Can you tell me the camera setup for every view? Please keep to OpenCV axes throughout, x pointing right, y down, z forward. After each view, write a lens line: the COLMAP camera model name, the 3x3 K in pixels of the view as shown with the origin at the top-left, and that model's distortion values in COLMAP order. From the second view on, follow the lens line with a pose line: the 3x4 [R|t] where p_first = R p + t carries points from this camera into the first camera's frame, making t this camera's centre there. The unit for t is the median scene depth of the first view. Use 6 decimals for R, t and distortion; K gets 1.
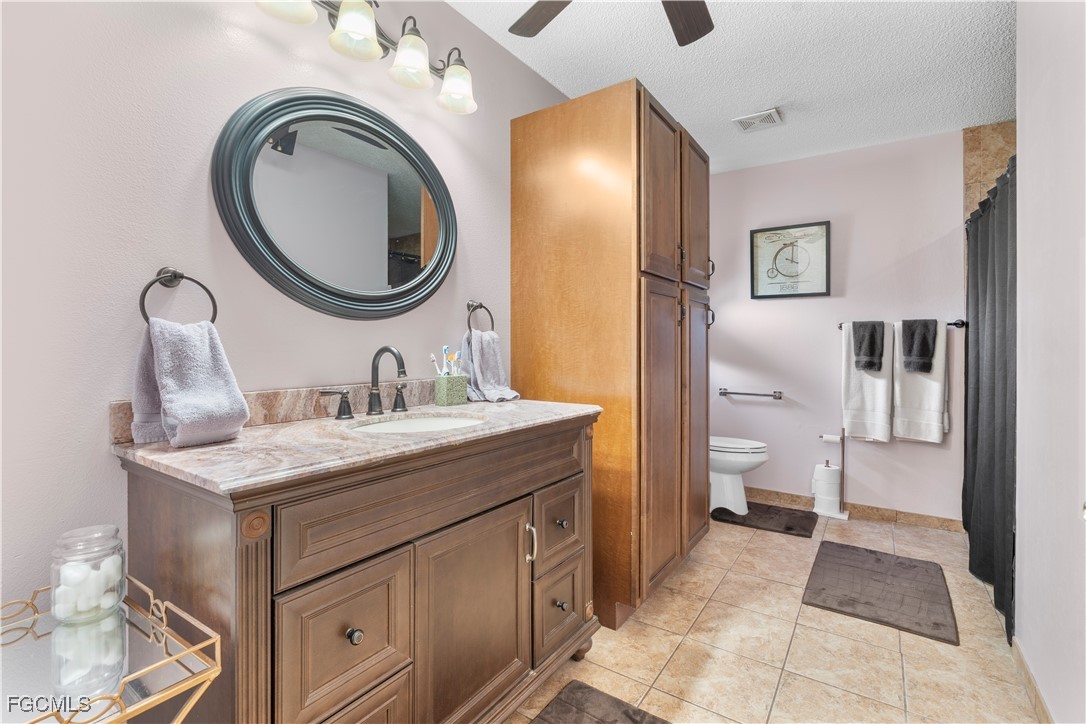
lens RADIAL K [[496.4, 0, 541.2], [0, 496.4, 350.3], [0, 0, 1]] dist [-0.003551, -0.000869]
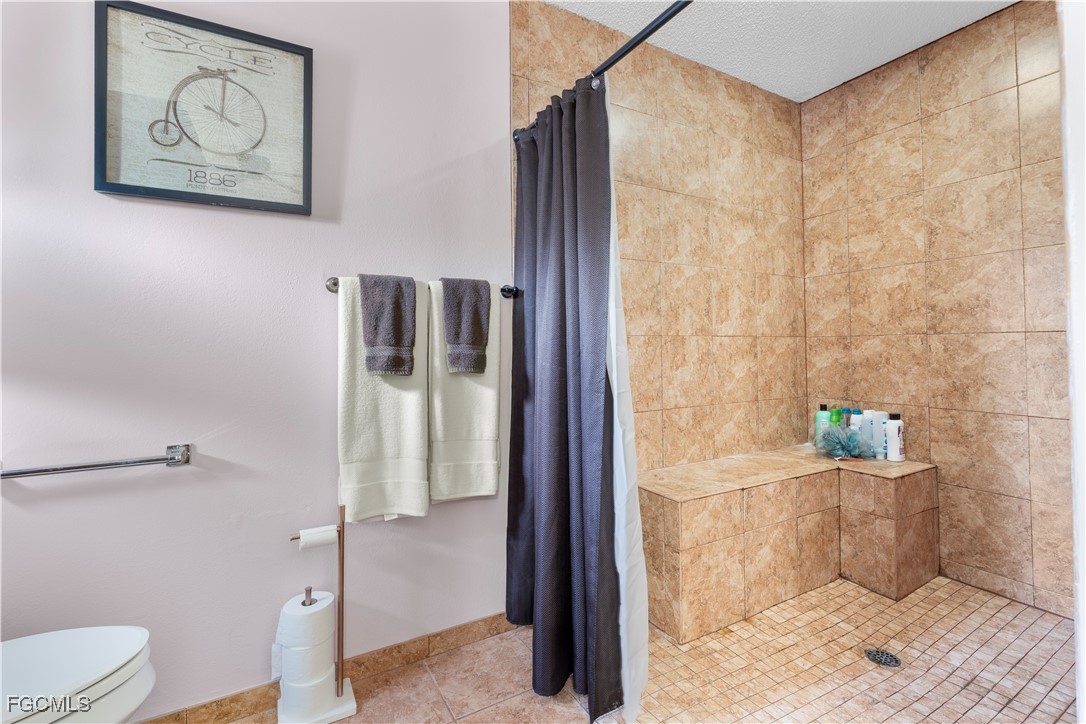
lens RADIAL K [[496.4, 0, 542.9], [0, 496.4, 326.0], [0, 0, 1]] dist [-0.003551, -0.000869]
pose [[0.430877, 0.022111, 0.902140, 0.283307], [0.017310, 0.999313, -0.032761, 0.010519], [-0.902245, 0.029732, 0.430198, 0.653040]]
